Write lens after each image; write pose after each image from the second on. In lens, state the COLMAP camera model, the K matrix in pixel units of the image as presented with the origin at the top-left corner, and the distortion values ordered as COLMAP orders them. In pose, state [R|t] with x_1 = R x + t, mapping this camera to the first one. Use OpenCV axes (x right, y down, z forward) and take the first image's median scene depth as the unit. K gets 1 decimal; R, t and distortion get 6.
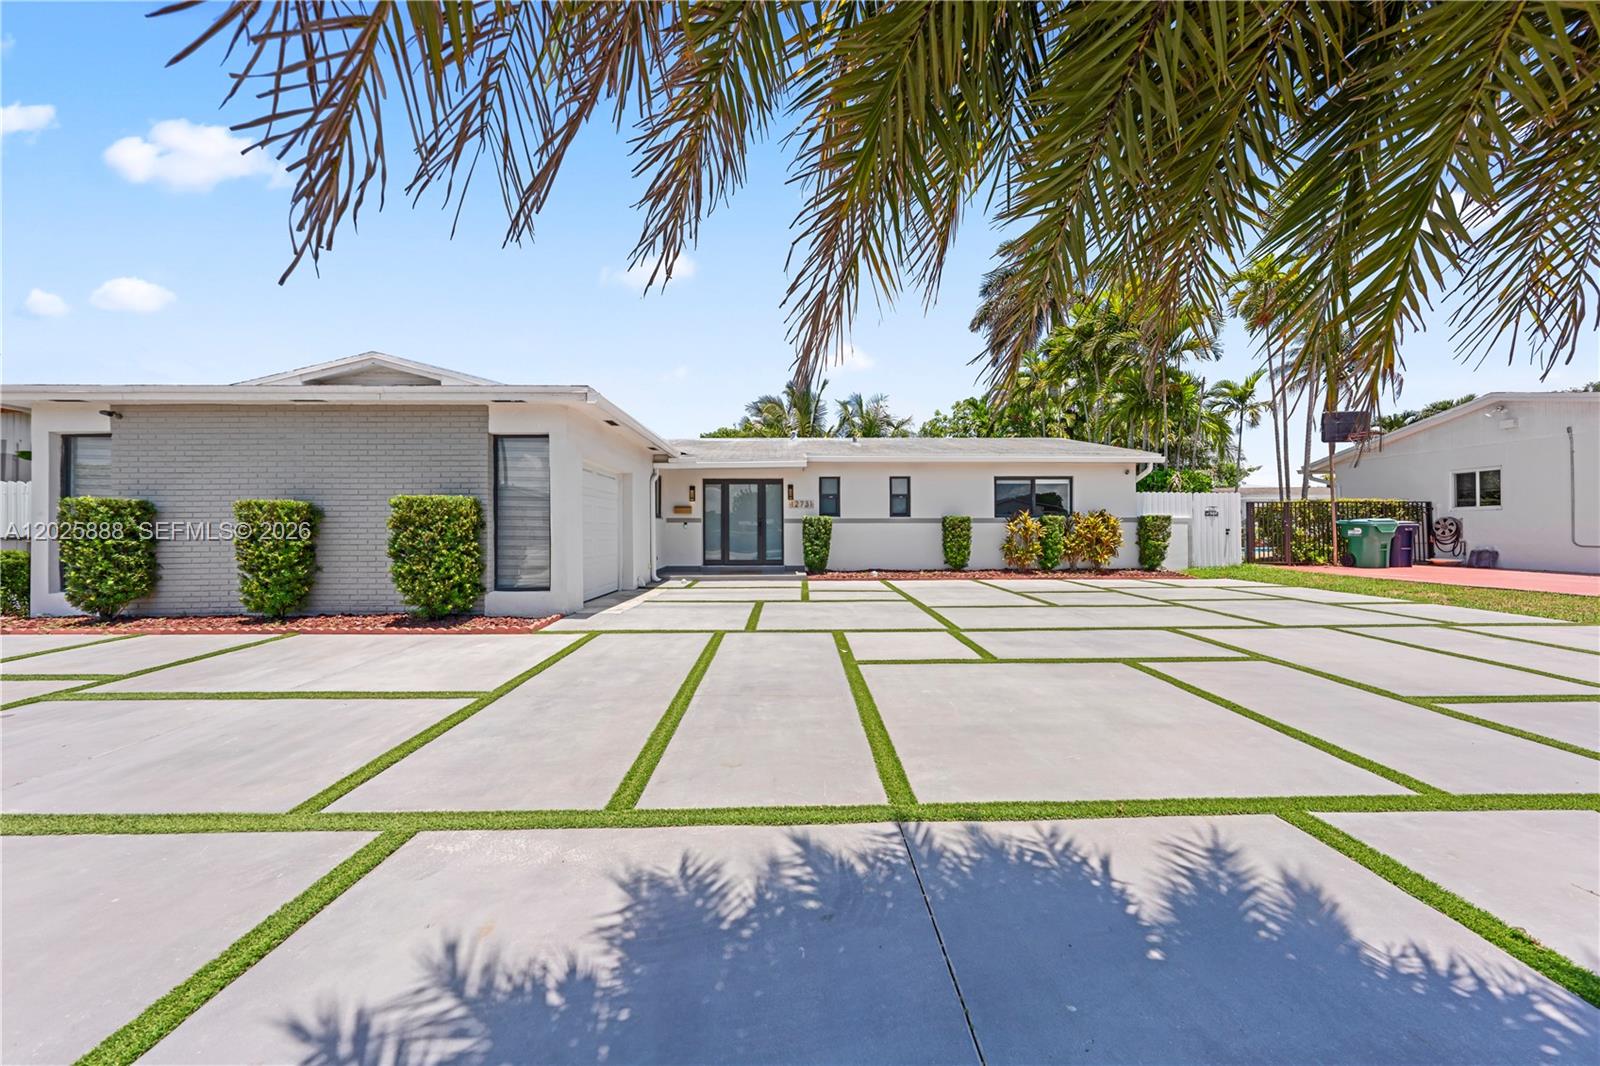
lens RADIAL K [[544.7, 0, 801.7], [0, 544.7, 527.8], [0, 0, 1]] dist [-0.001097, 0.000759]
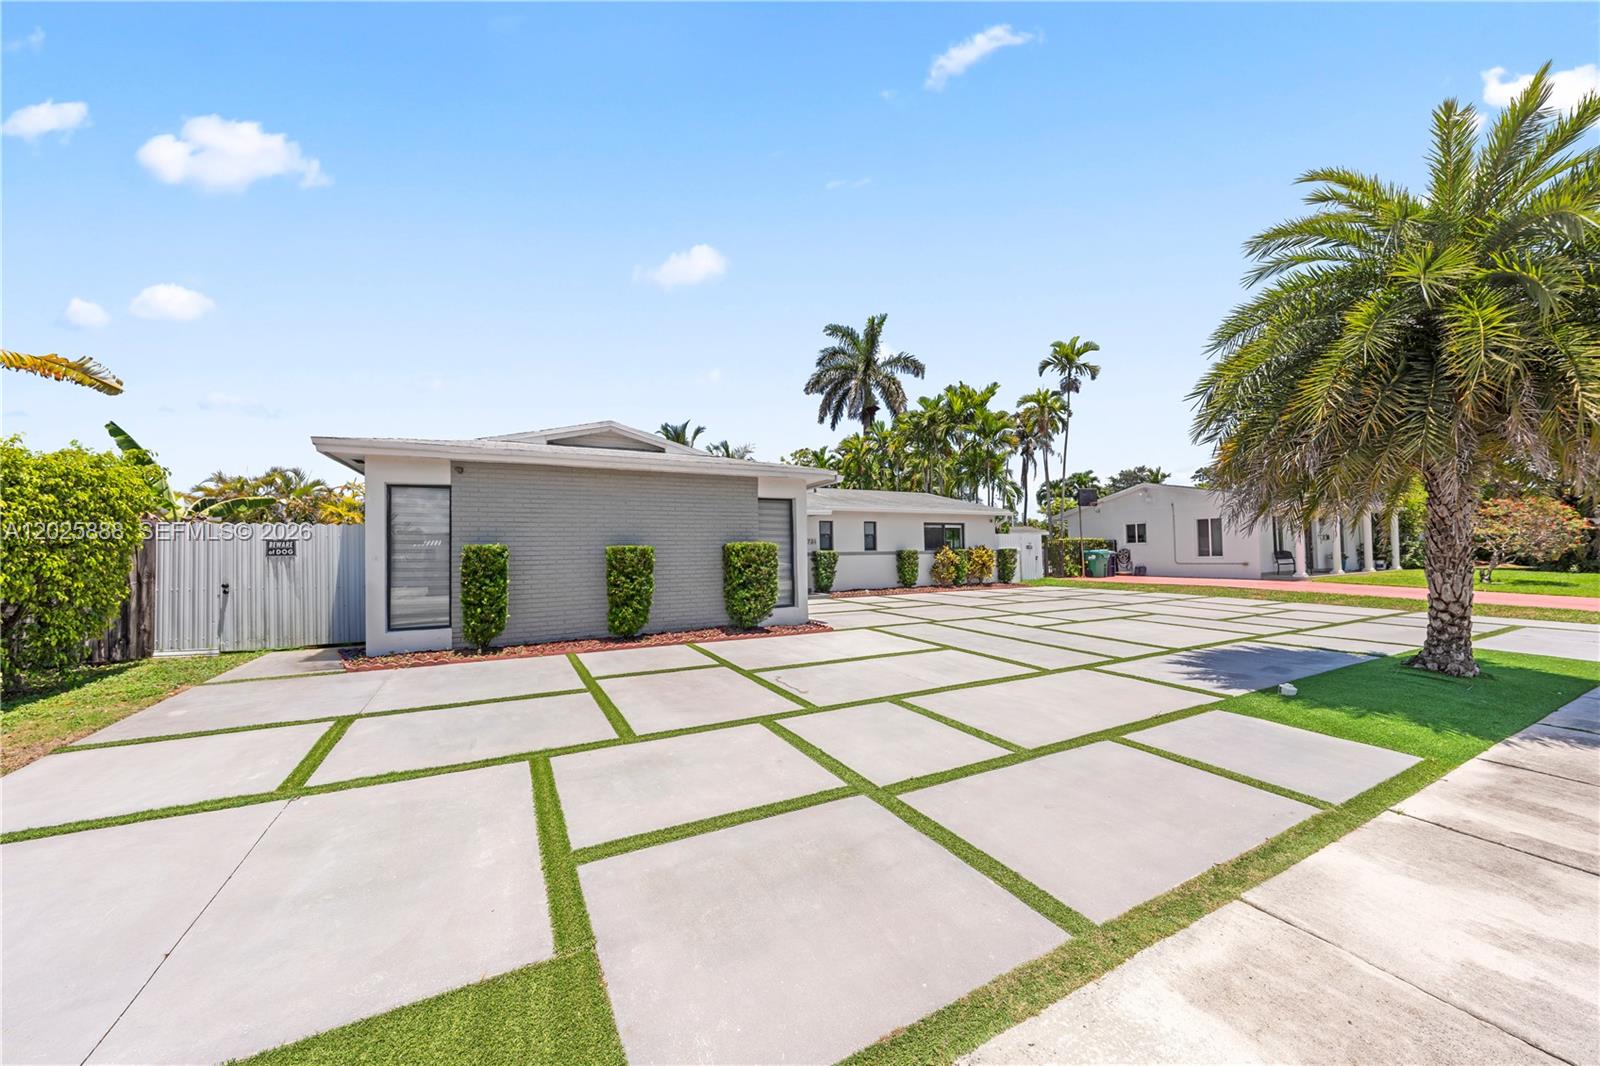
lens RADIAL K [[544.7, 0, 788.3], [0, 544.7, 541.9], [0, 0, 1]] dist [-0.001097, 0.000759]
pose [[0.904947, -0.000290, 0.425525, -0.608138], [0.010666, 0.999701, -0.022001, -0.013870], [-0.425391, 0.024448, 0.904679, -0.170218]]
